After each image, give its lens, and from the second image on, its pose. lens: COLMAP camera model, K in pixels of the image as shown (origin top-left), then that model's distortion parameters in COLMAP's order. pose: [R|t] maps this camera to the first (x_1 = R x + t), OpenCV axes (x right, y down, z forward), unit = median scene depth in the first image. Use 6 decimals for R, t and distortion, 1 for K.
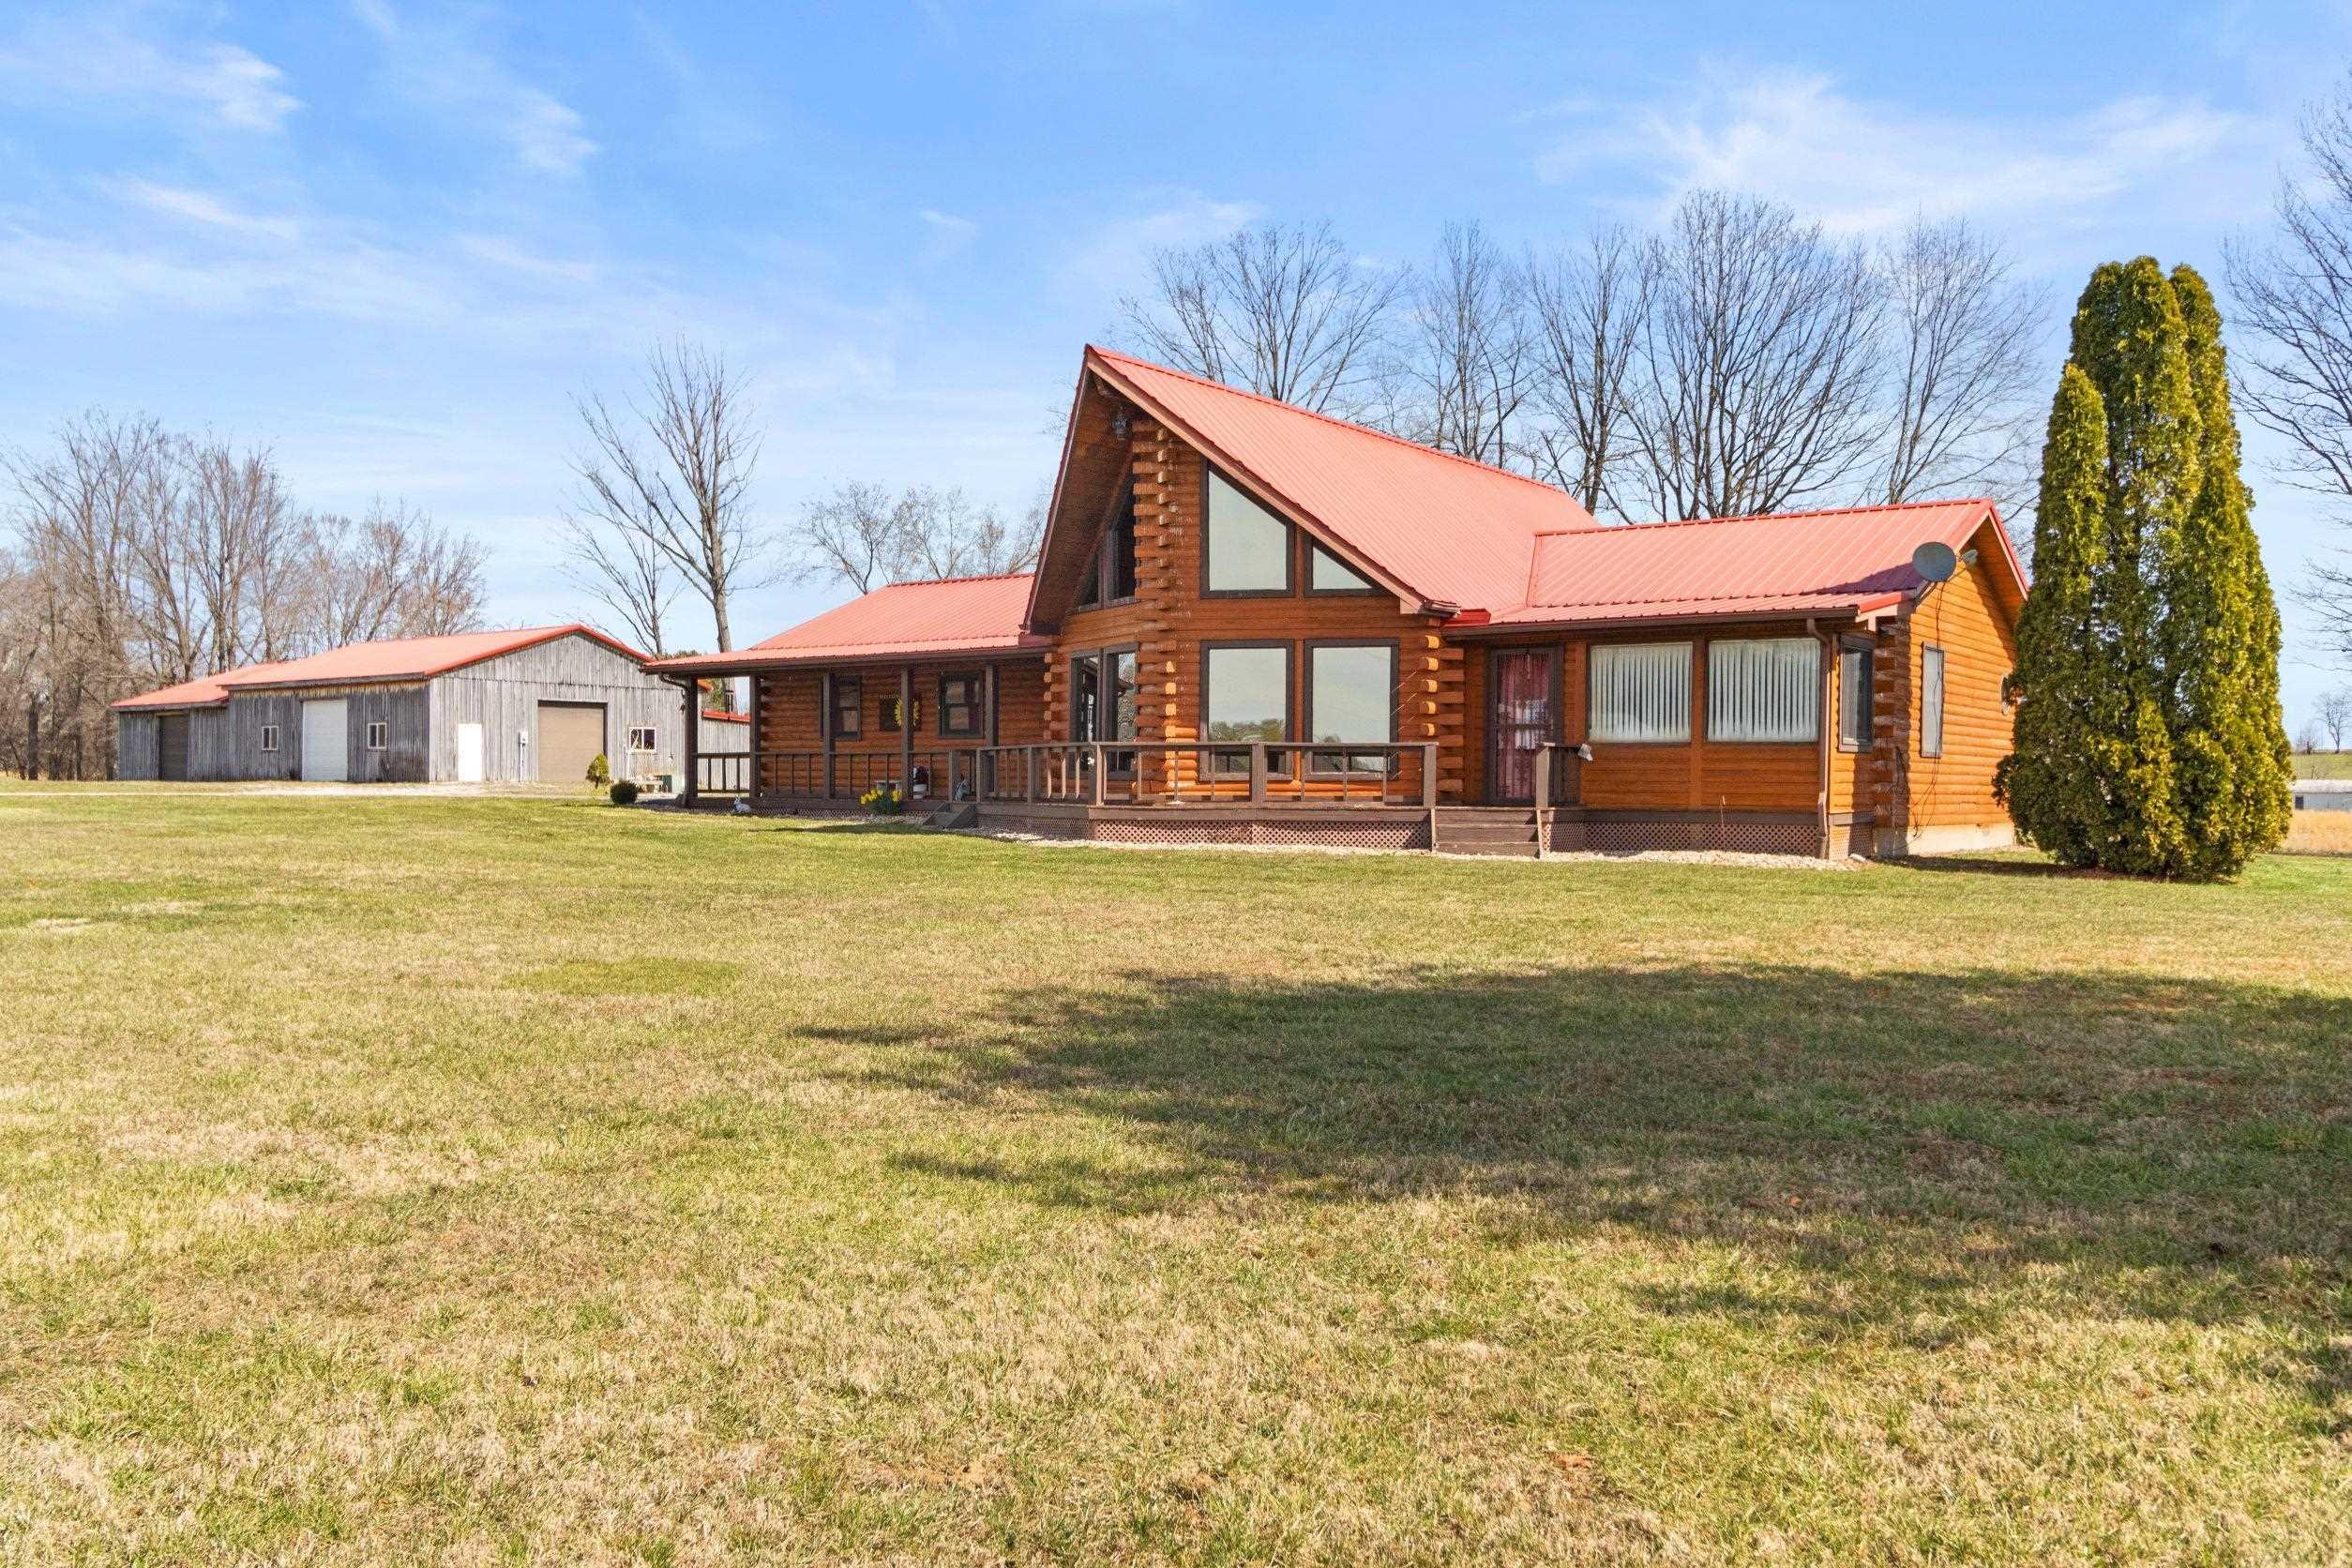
lens RADIAL K [[1929.0, 0, 1176.0], [0, 1929.0, 784.0], [0, 0, 1]] dist [-0.005505, -0.001629]
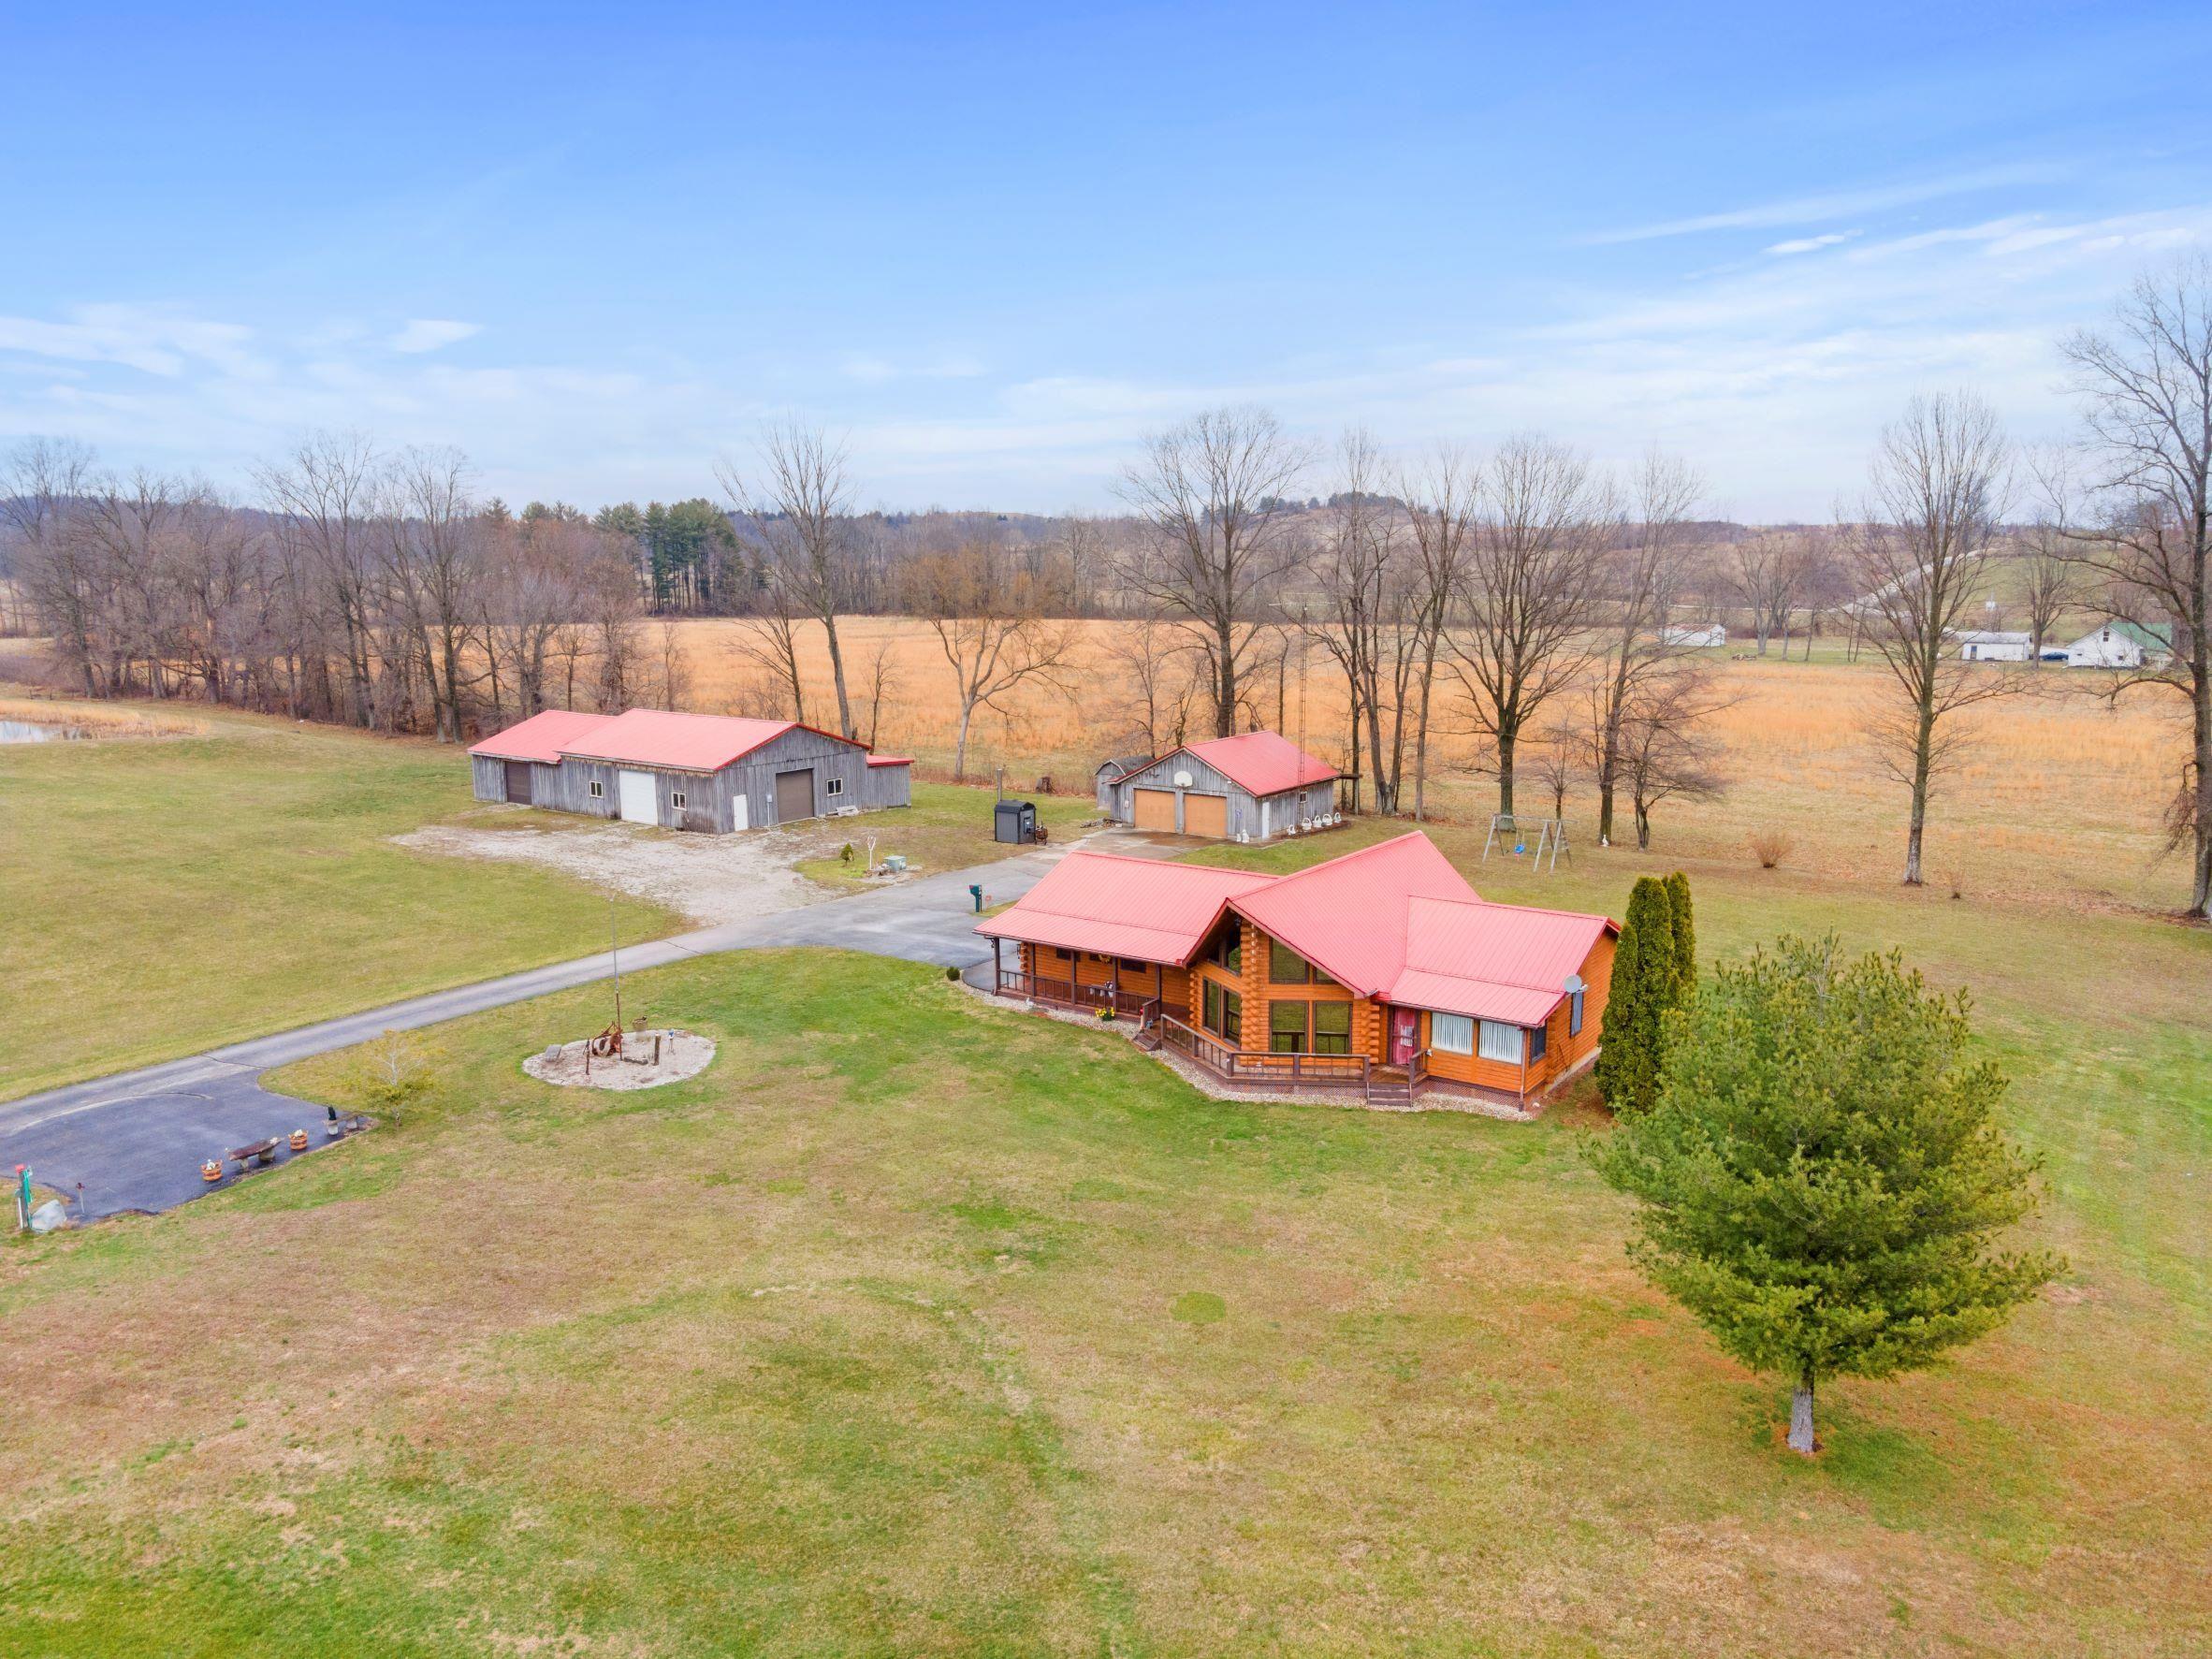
lens RADIAL K [[1623.7, 0, 1102.9], [0, 1623.7, 837.8], [0, 0, 1]] dist [-0.003718, 0.081827]
pose [[0.999715, -0.020408, 0.012410, -0.078420], [0.017841, 0.983490, 0.180080, -0.232669], [-0.015880, -0.179807, 0.983574, -0.343745]]
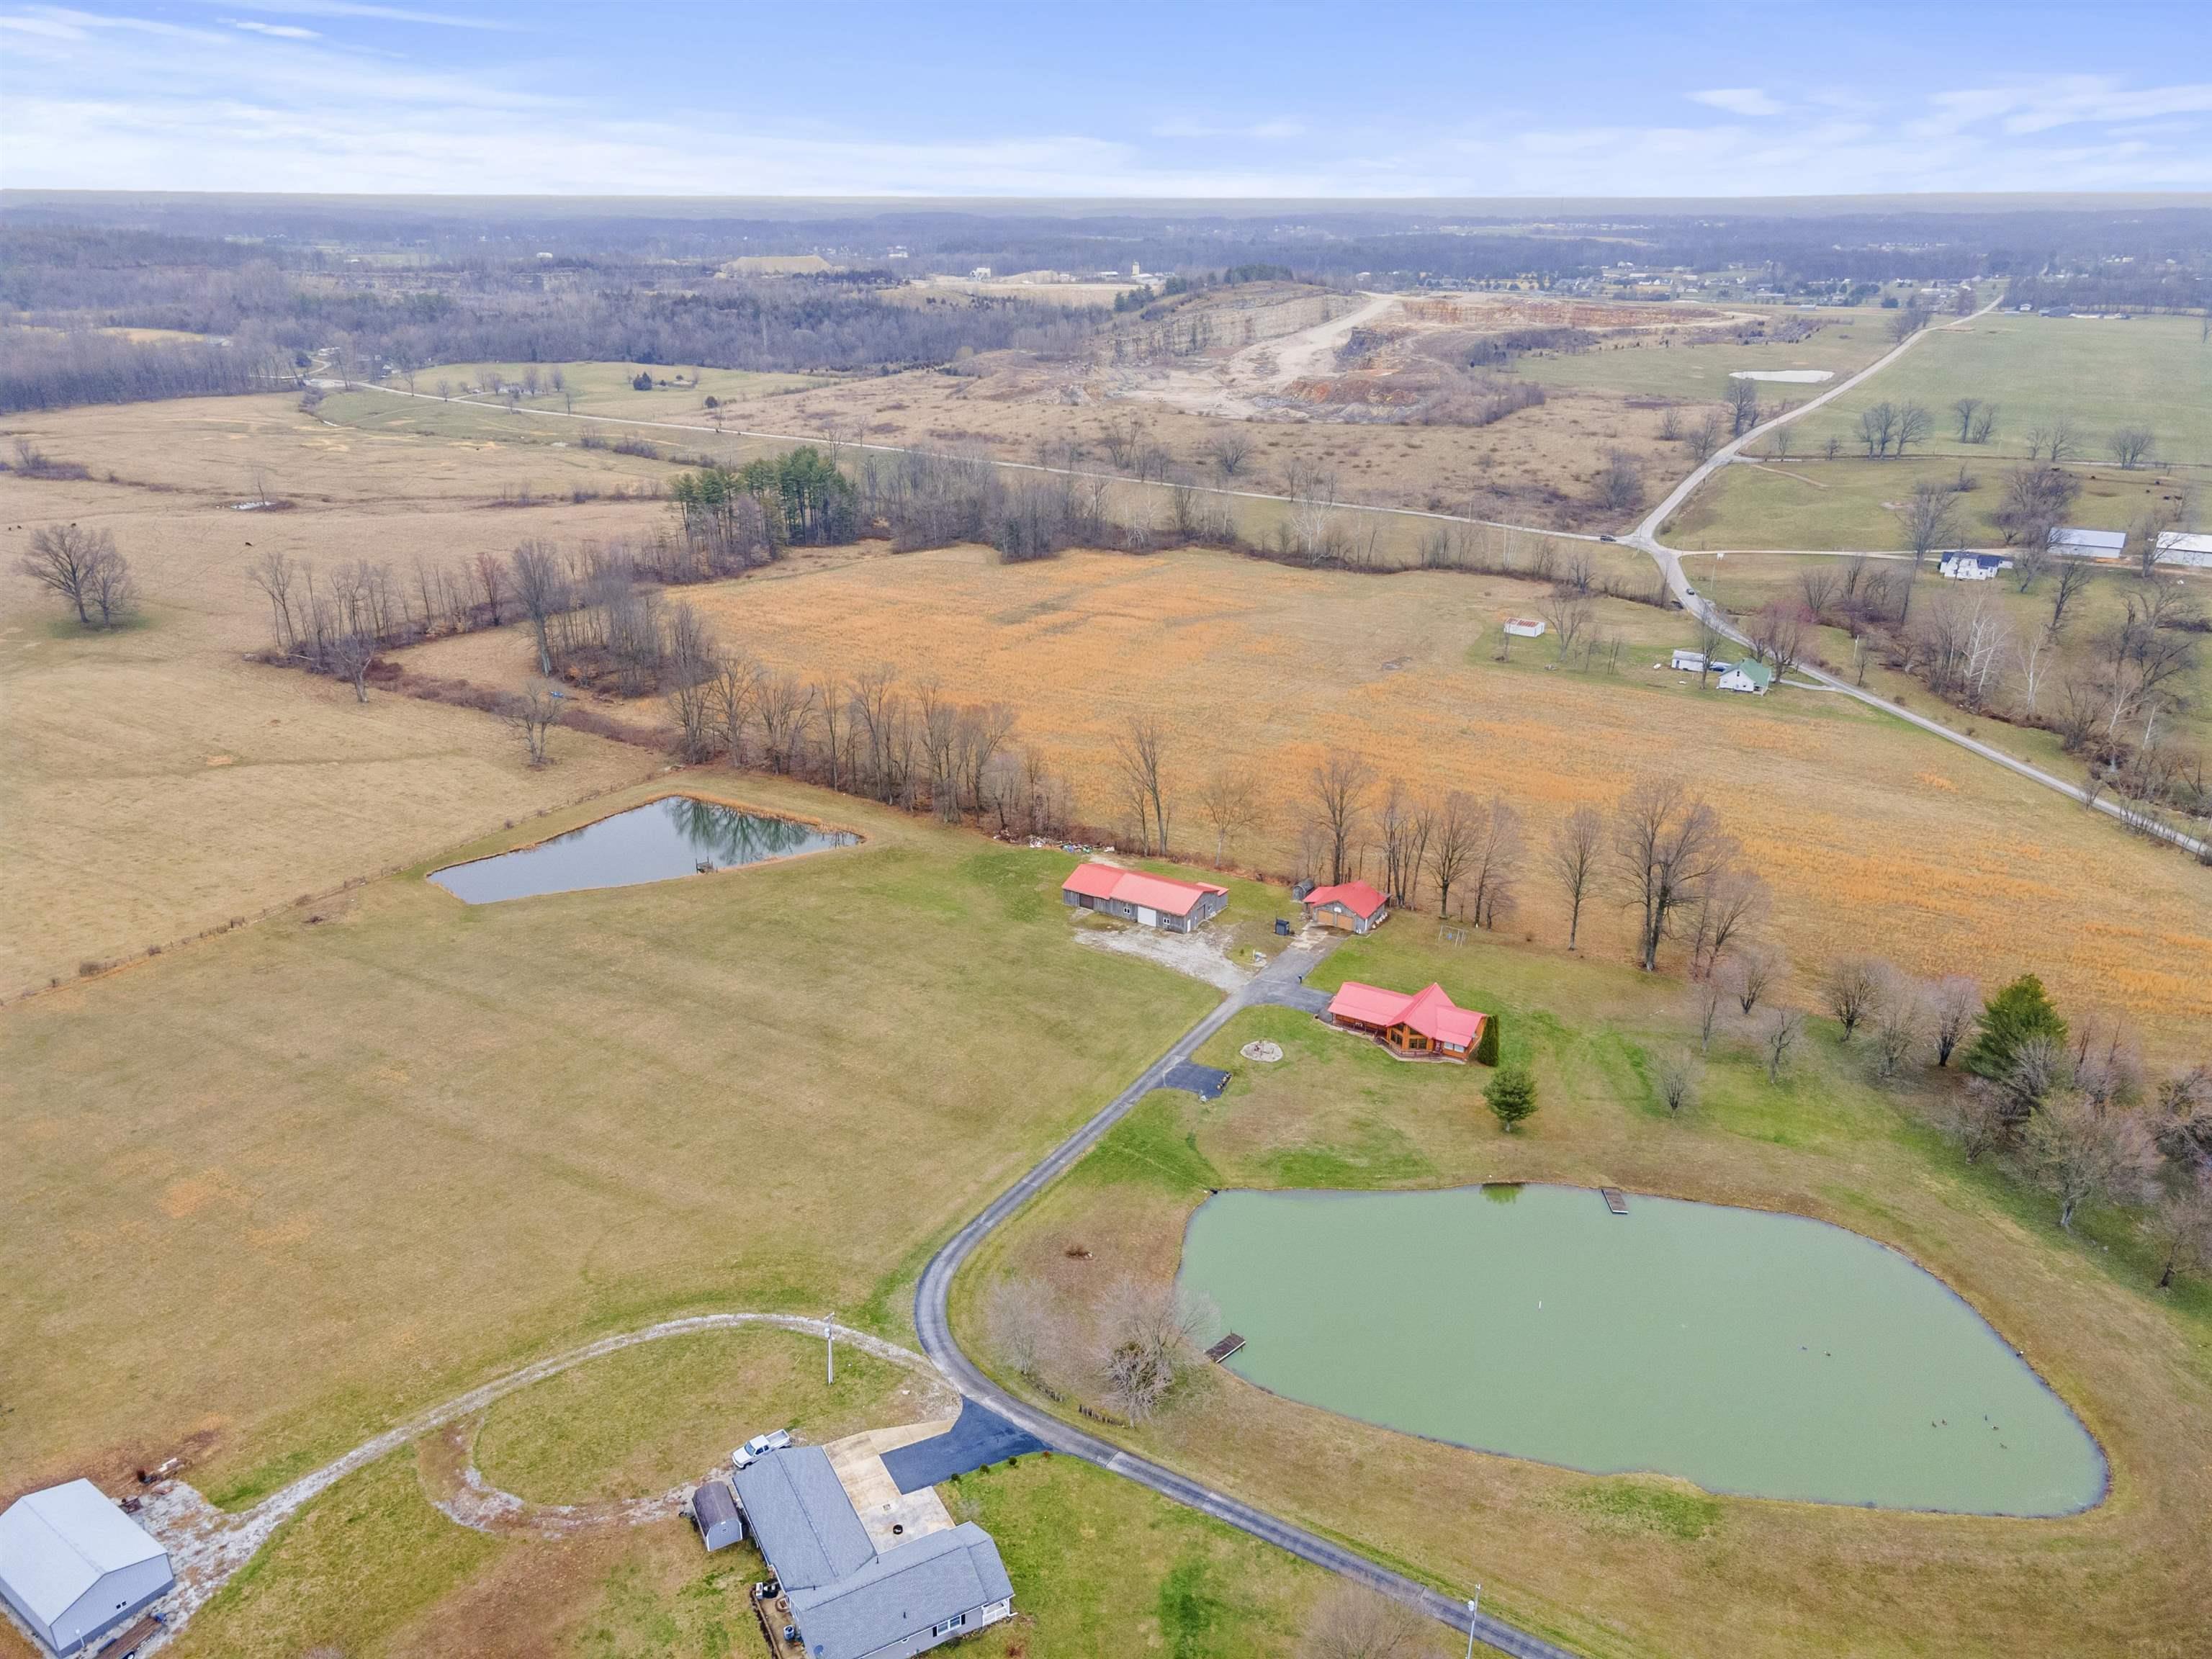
lens RADIAL K [[1697.8, 0, 1106.0], [0, 1697.8, 829.5], [0, 0, 1]] dist [0.147920, 0.001039]
pose [[0.993181, -0.048991, 0.105788, -0.990263], [0.005397, 0.925767, 0.378057, -1.800870], [-0.116456, -0.374908, 0.919718, -2.710673]]
